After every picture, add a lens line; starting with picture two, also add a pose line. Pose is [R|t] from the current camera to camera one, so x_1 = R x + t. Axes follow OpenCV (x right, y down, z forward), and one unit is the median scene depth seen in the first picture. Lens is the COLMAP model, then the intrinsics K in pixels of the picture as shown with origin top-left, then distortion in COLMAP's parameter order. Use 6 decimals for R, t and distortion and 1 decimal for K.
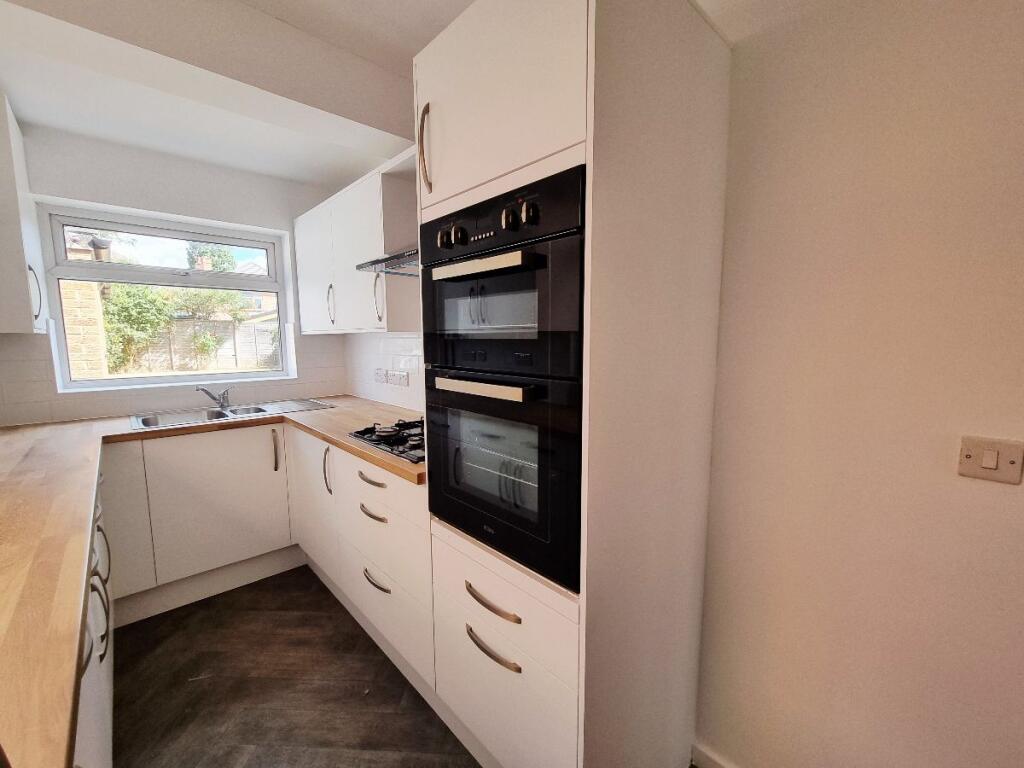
lens RADIAL K [[430.8, 0, 511.6], [0, 430.8, 386.3], [0, 0, 1]] dist [-0.002762, 0.000320]
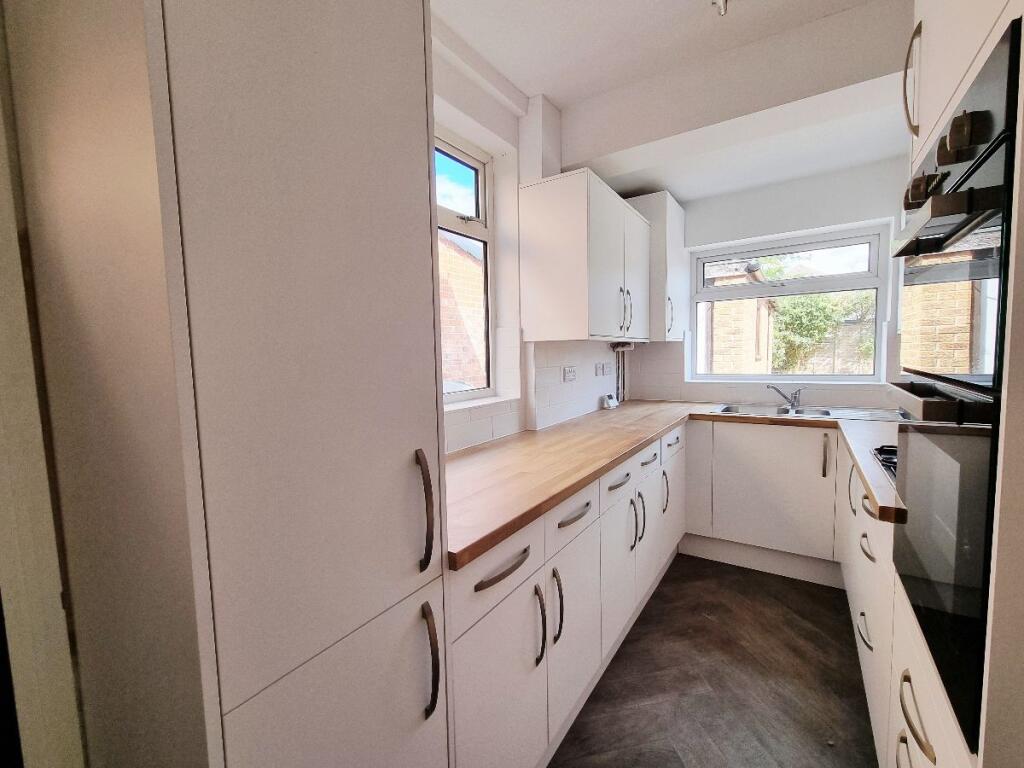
lens RADIAL K [[430.8, 0, 512.1], [0, 430.8, 384.7], [0, 0, 1]] dist [-0.002762, 0.000320]
pose [[0.231181, 0.068508, -0.970496, 0.229920], [-0.082976, 0.995272, 0.050491, 0.000901], [0.969366, 0.068855, 0.235772, 0.092748]]
